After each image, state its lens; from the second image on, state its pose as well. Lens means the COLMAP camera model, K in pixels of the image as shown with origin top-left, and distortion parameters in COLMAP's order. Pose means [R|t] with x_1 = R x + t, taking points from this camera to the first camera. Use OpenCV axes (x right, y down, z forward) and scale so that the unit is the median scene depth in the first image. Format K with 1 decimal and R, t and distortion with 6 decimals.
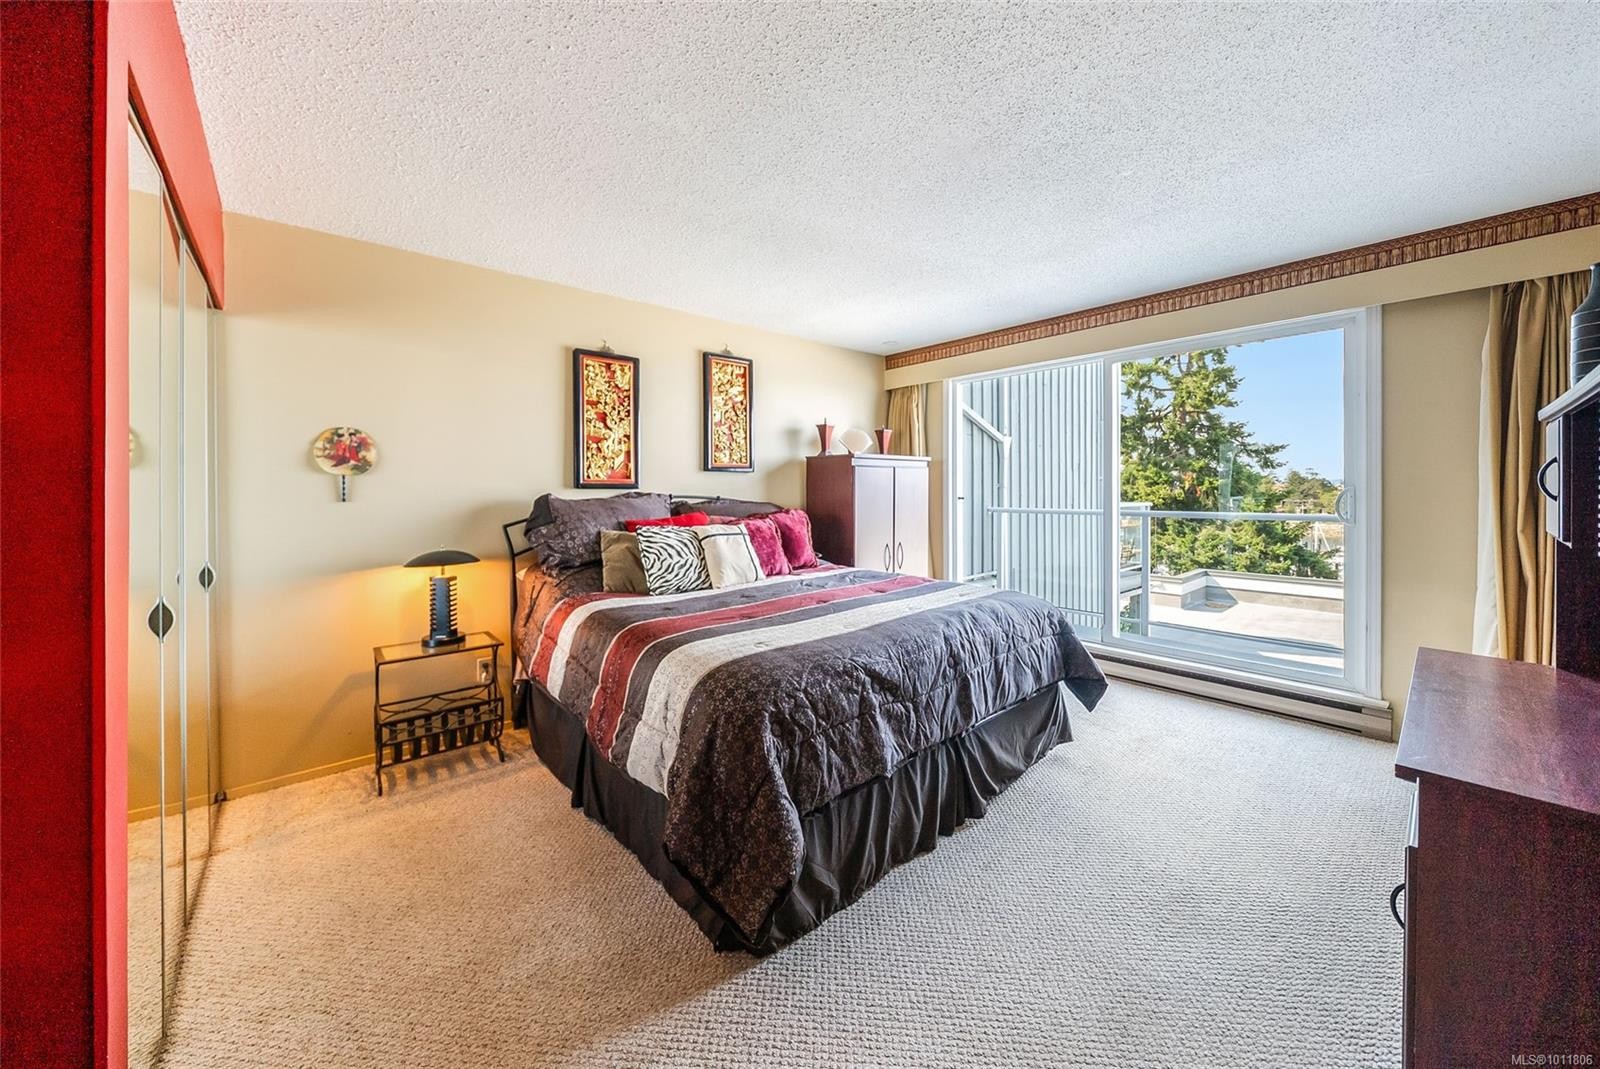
lens RADIAL K [[638.1, 0, 800.7], [0, 638.1, 494.0], [0, 0, 1]] dist [0.002072, 0.000123]
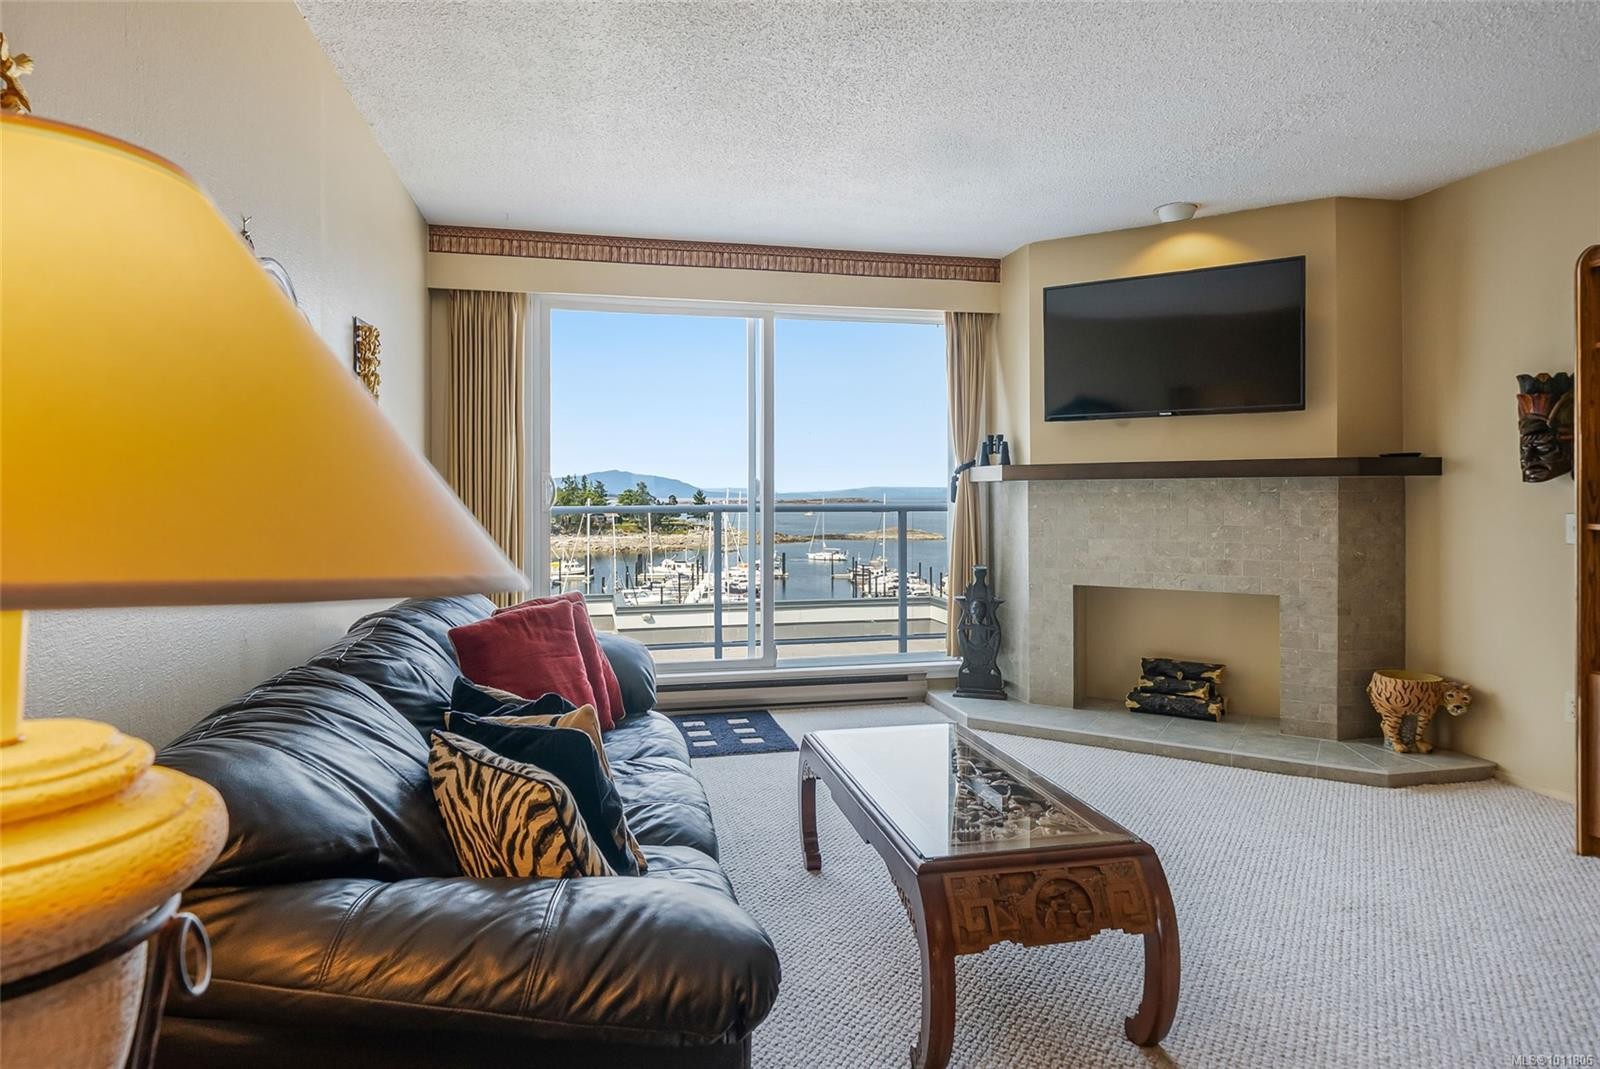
lens RADIAL K [[920.7, 0, 790.8], [0, 920.7, 496.5], [0, 0, 1]] dist [0.002759, -0.001178]
pose [[0.428472, -0.005528, 0.903538, -0.068278], [0.009428, 0.999954, 0.001647, 0.000520], [-0.903506, 0.007813, 0.428504, 0.072185]]
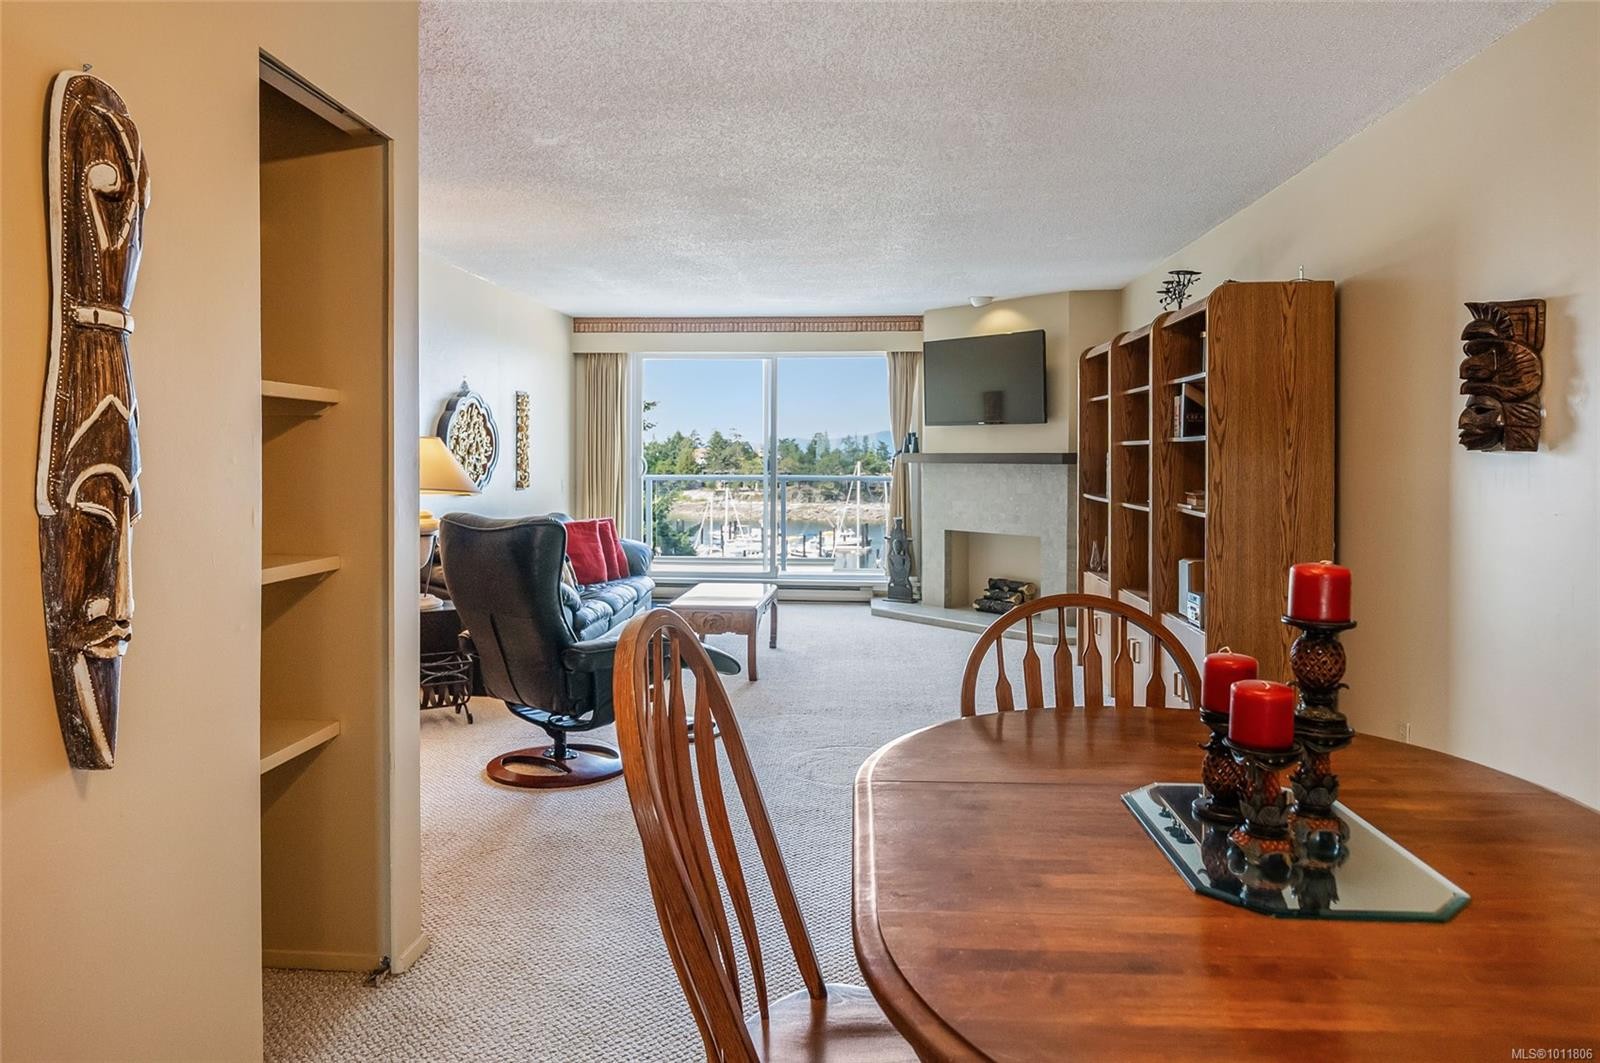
lens RADIAL K [[1060.9, 0, 788.1], [0, 1060.9, 485.1], [0, 0, 1]] dist [-0.007722, -0.003005]
pose [[0.673018, -0.019065, 0.739381, -0.130645], [0.001913, 0.999709, 0.024036, -0.002050], [-0.739624, -0.014762, 0.672858, -0.039920]]
